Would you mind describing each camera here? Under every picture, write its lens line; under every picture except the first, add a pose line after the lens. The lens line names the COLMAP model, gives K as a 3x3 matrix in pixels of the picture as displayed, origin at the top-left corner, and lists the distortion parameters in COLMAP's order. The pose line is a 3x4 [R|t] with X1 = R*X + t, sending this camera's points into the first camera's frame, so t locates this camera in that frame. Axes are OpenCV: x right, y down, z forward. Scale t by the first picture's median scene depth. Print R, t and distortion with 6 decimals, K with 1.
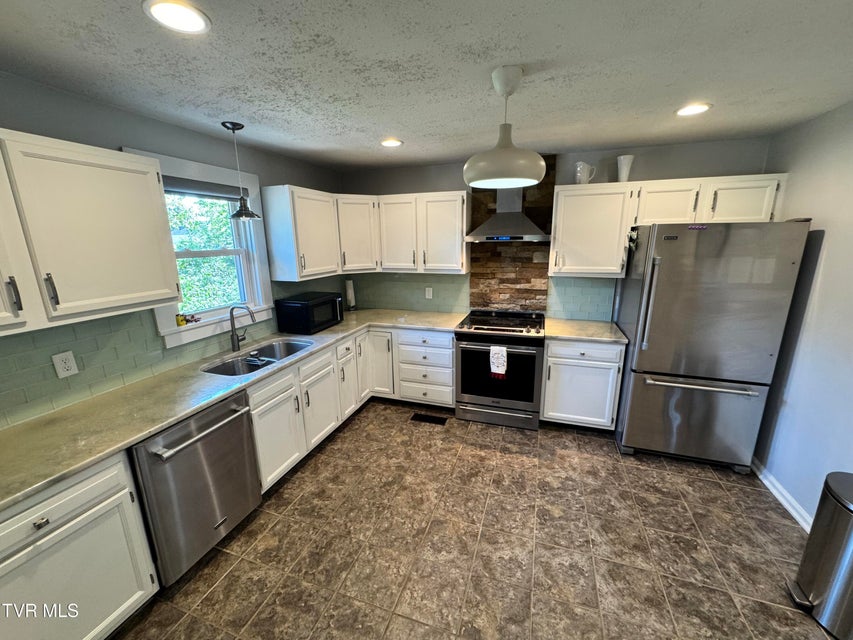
lens RADIAL K [[341.5, 0, 425.5], [0, 341.5, 320.3], [0, 0, 1]] dist [-0.002312, 0.000563]
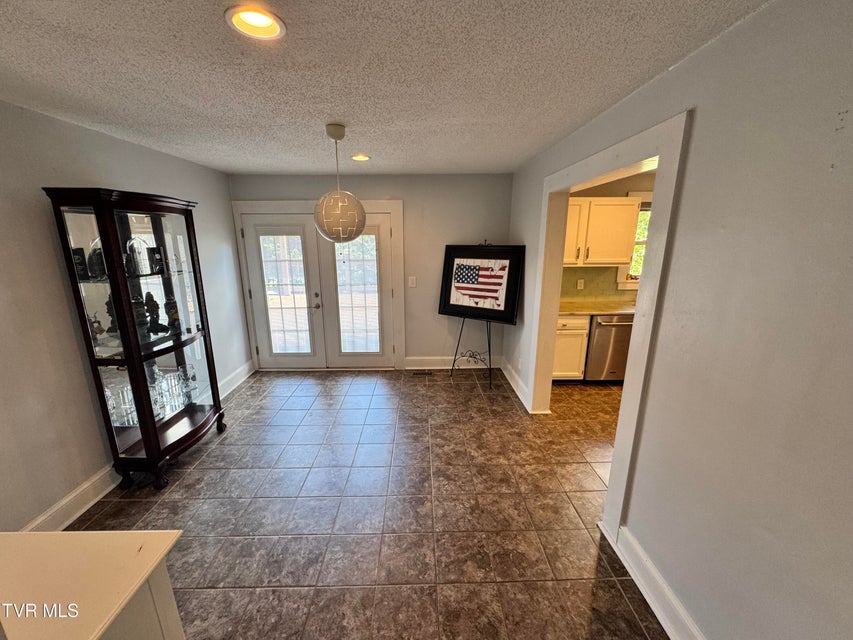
lens RADIAL K [[341.5, 0, 427.7], [0, 341.5, 317.3], [0, 0, 1]] dist [-0.002312, 0.000563]
pose [[0.348961, 0.236391, -0.906833, 0.542628], [-0.223713, 0.960699, 0.164345, 0.122742], [0.910043, 0.145520, 0.388130, -0.590628]]
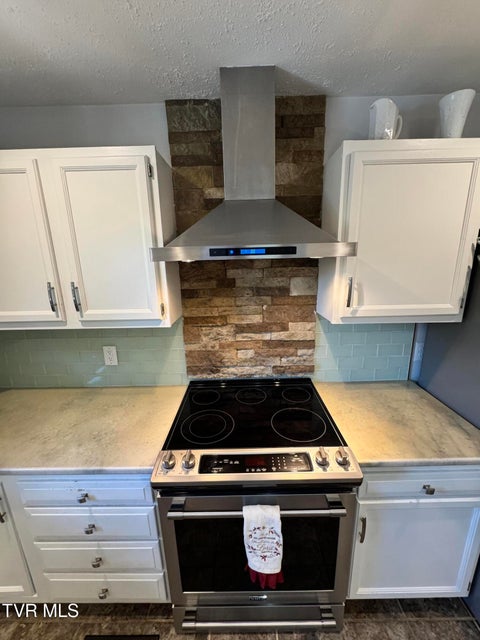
lens RADIAL K [[256.2, 0, 239.2], [0, 256.2, 319.1], [0, 0, 1]] dist [-0.002312, 0.000563]
pose [[0.948559, -0.082306, 0.305714, 0.114357], [0.084186, 0.996425, 0.007052, -0.165233], [-0.305201, 0.019048, 0.952097, 0.724958]]
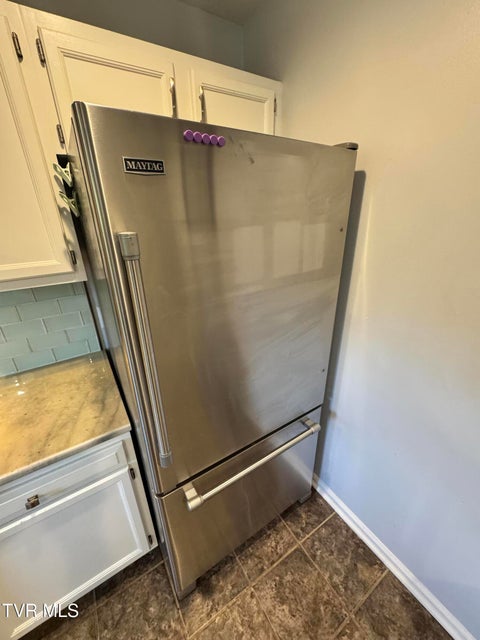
lens RADIAL K [[256.2, 0, 240.4], [0, 256.2, 319.7], [0, 0, 1]] dist [-0.002312, 0.000563]
pose [[0.617808, -0.305443, 0.724581, 0.452650], [0.192336, 0.952182, 0.237393, -0.118159], [-0.762444, -0.007300, 0.647013, 0.631948]]
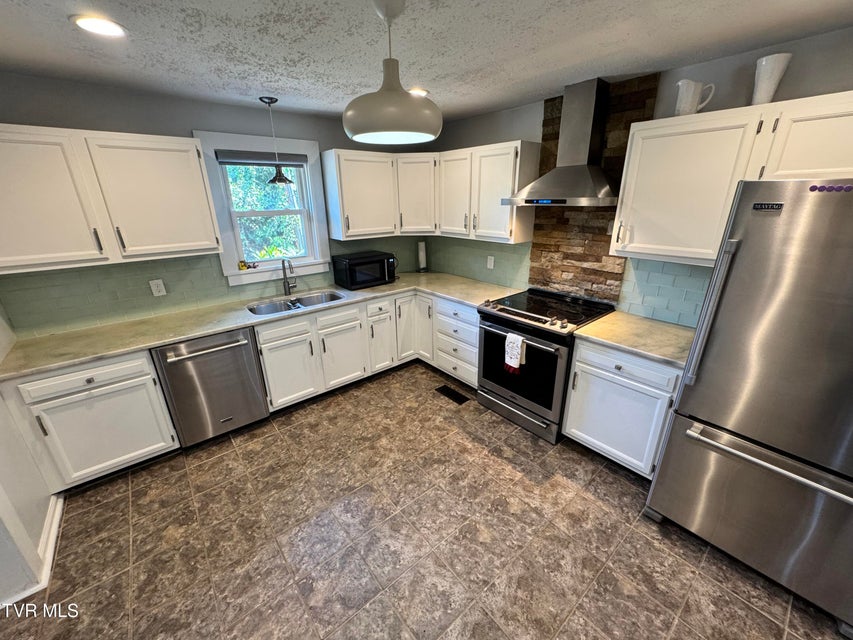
lens RADIAL K [[341.5, 0, 425.4], [0, 341.5, 320.3], [0, 0, 1]] dist [-0.002312, 0.000563]
pose [[0.854361, 0.178561, -0.488040, 0.439455], [-0.119034, 0.981389, 0.150684, -0.060103], [0.505864, -0.070645, 0.859716, 0.174311]]
